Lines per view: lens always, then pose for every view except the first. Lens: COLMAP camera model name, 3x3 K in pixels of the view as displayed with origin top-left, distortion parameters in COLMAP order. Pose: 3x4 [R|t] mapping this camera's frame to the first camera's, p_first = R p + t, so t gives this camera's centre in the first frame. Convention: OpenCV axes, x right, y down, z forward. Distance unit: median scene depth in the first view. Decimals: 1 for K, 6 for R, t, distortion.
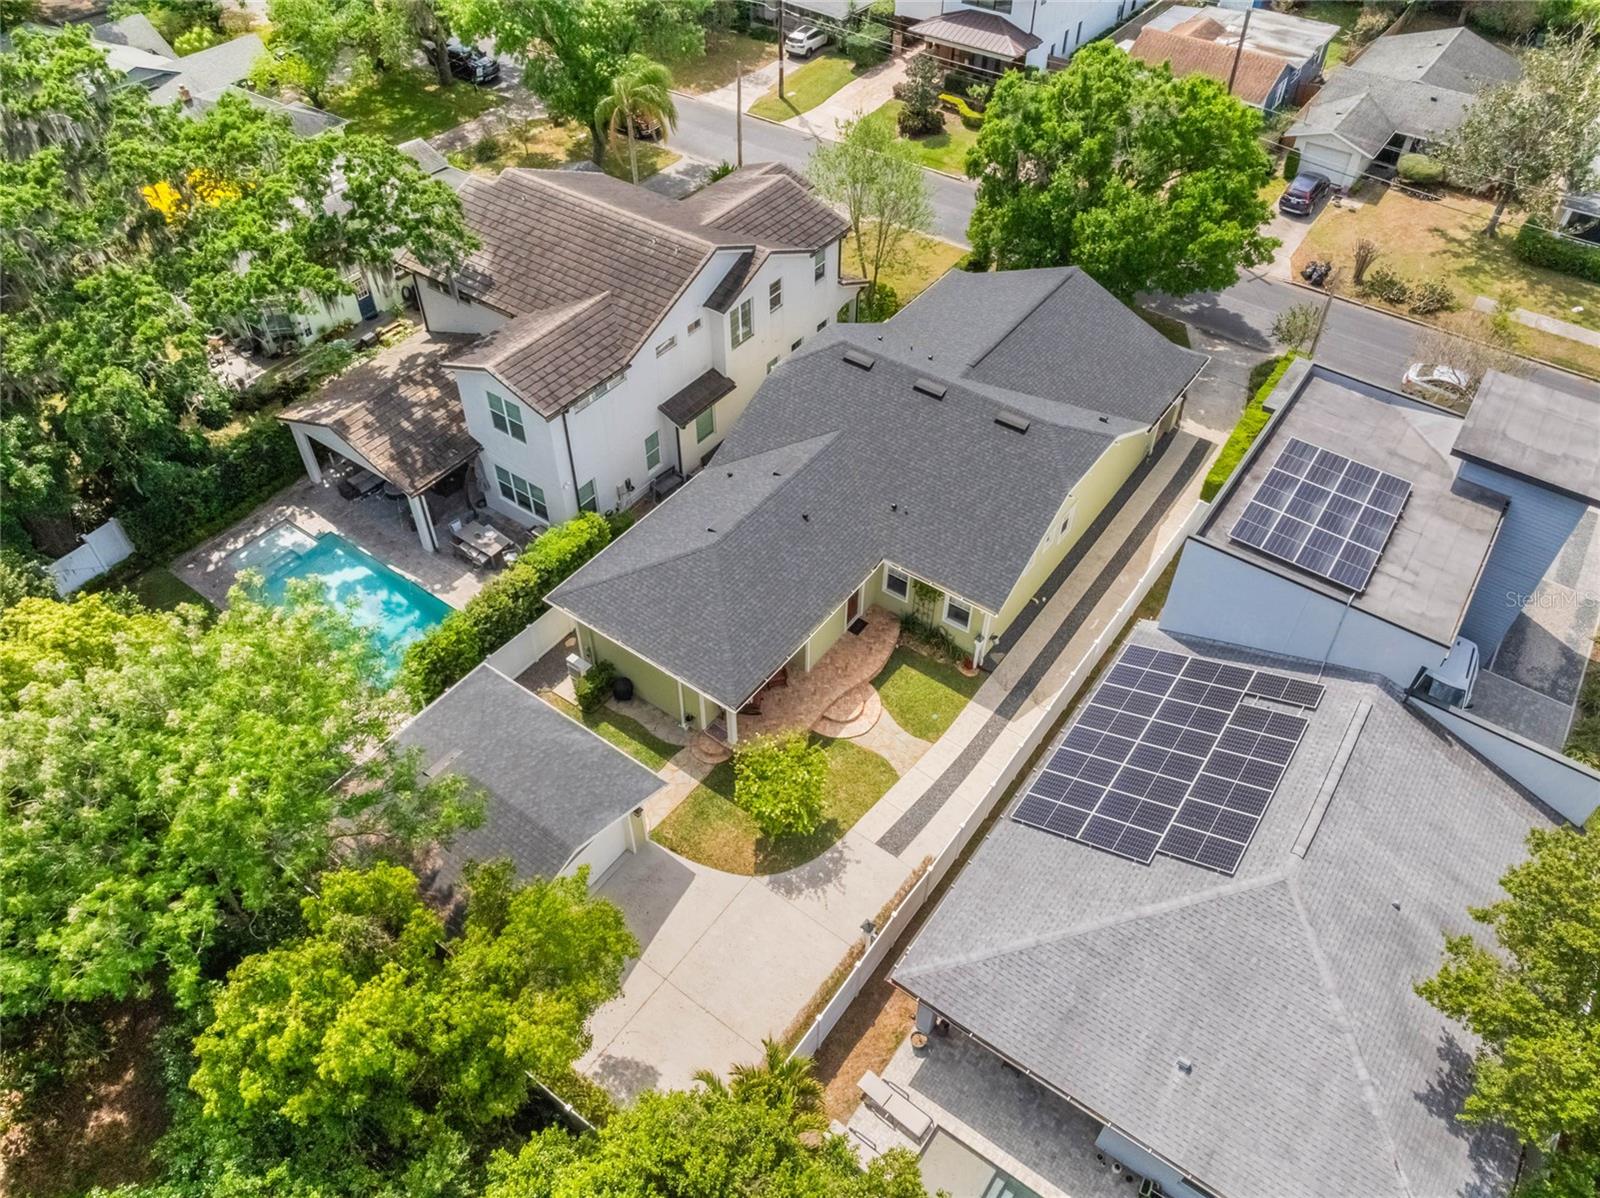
lens RADIAL K [[1103.1, 0, 789.6], [0, 1103.1, 596.9], [0, 0, 1]] dist [-0.030552, 0.003369]
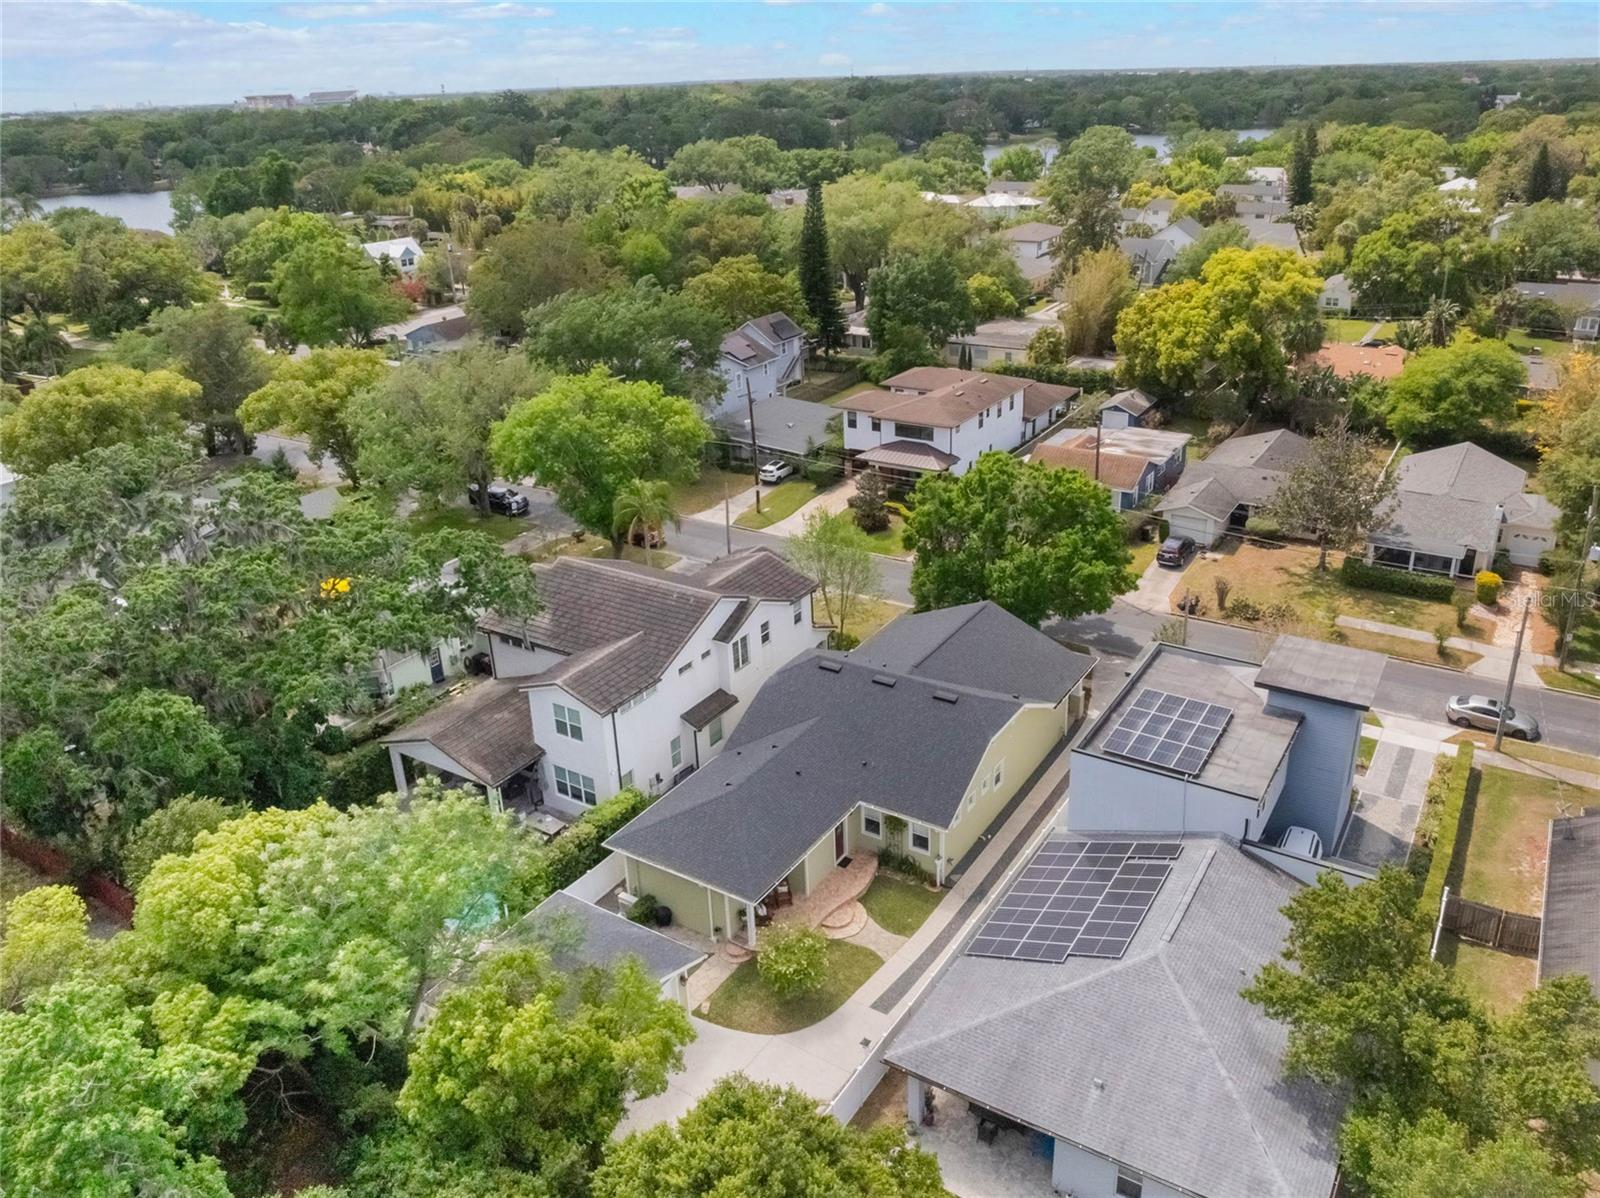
lens RADIAL K [[1158.8, 0, 800.0], [0, 1158.8, 599.0], [0, 0, 1]] dist [-0.000654, -0.001721]
pose [[0.997844, -0.057737, 0.031218, -0.012184], [0.065174, 0.927928, -0.367017, 0.200404], [-0.007777, 0.368260, 0.929690, -0.308777]]
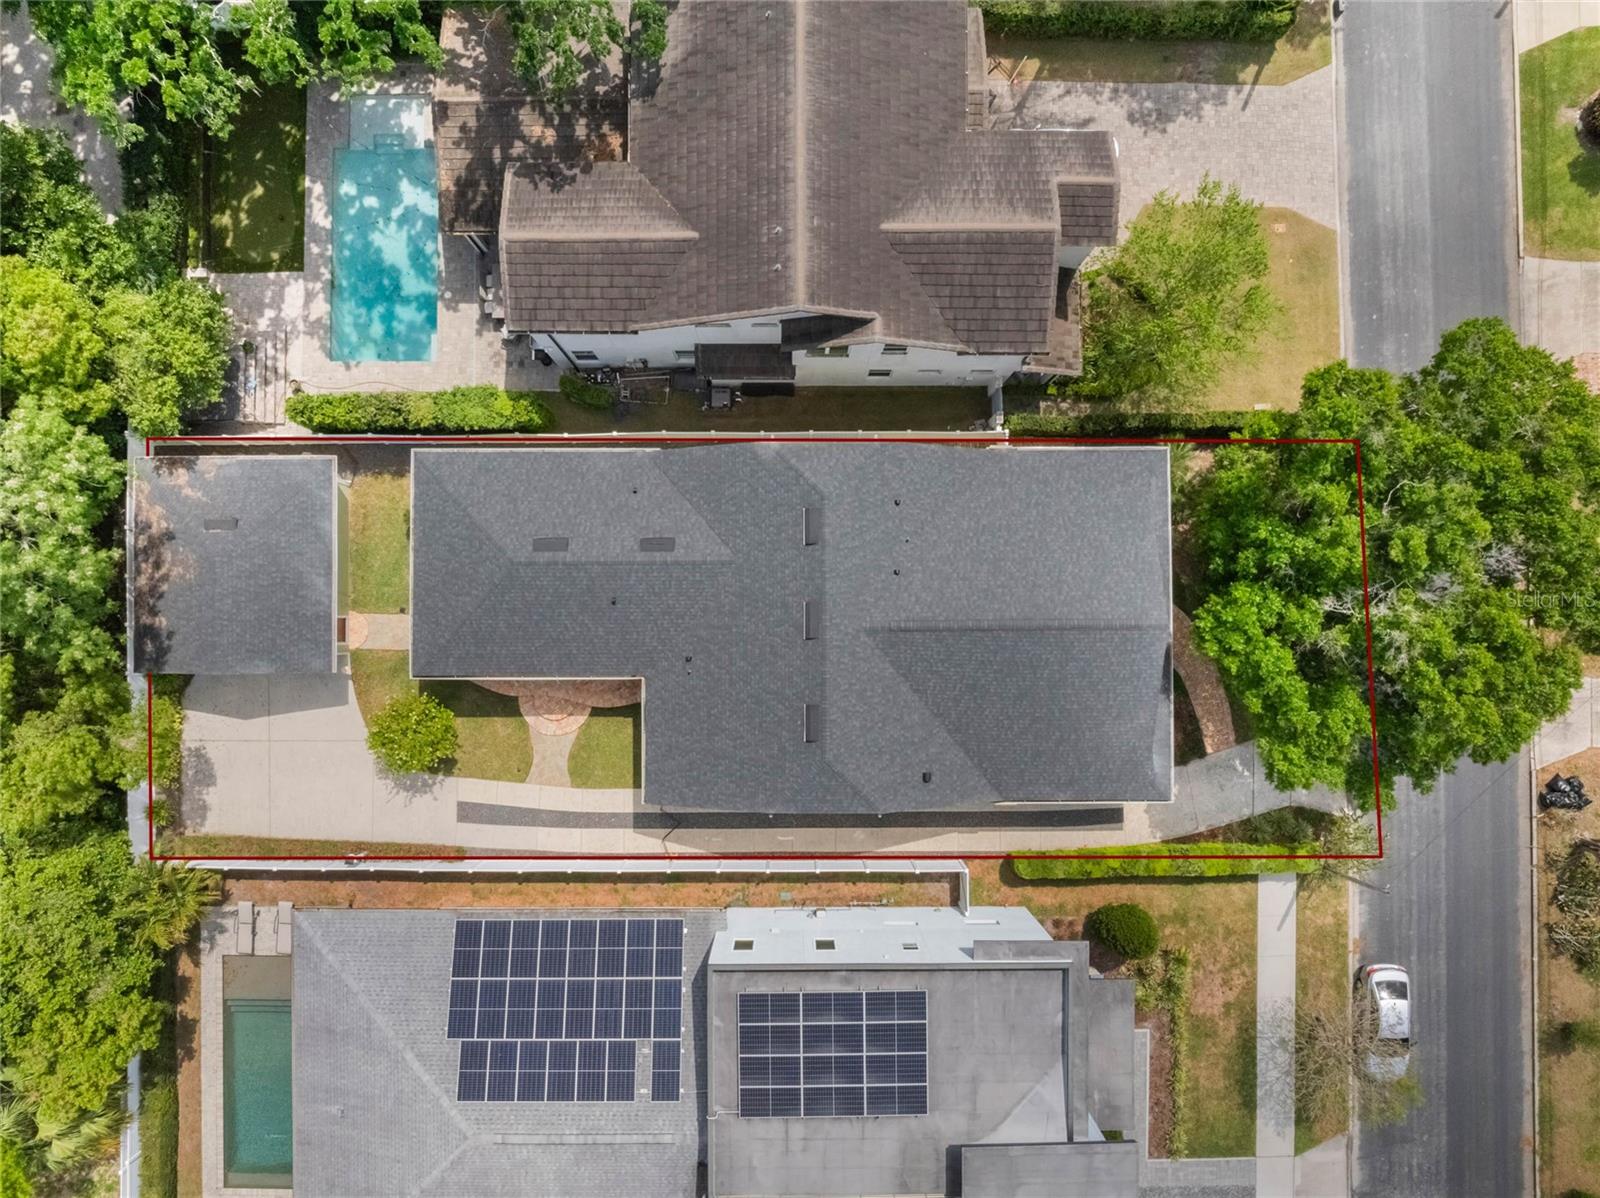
lens RADIAL K [[1103.1, 0, 789.6], [0, 1103.1, 596.9], [0, 0, 1]] dist [-0.030552, 0.003369]
pose [[0.593483, 0.804635, -0.018428, 0.099949], [-0.577319, 0.441549, 0.686831, -0.685640], [0.560785, -0.396984, 0.726584, 0.289735]]
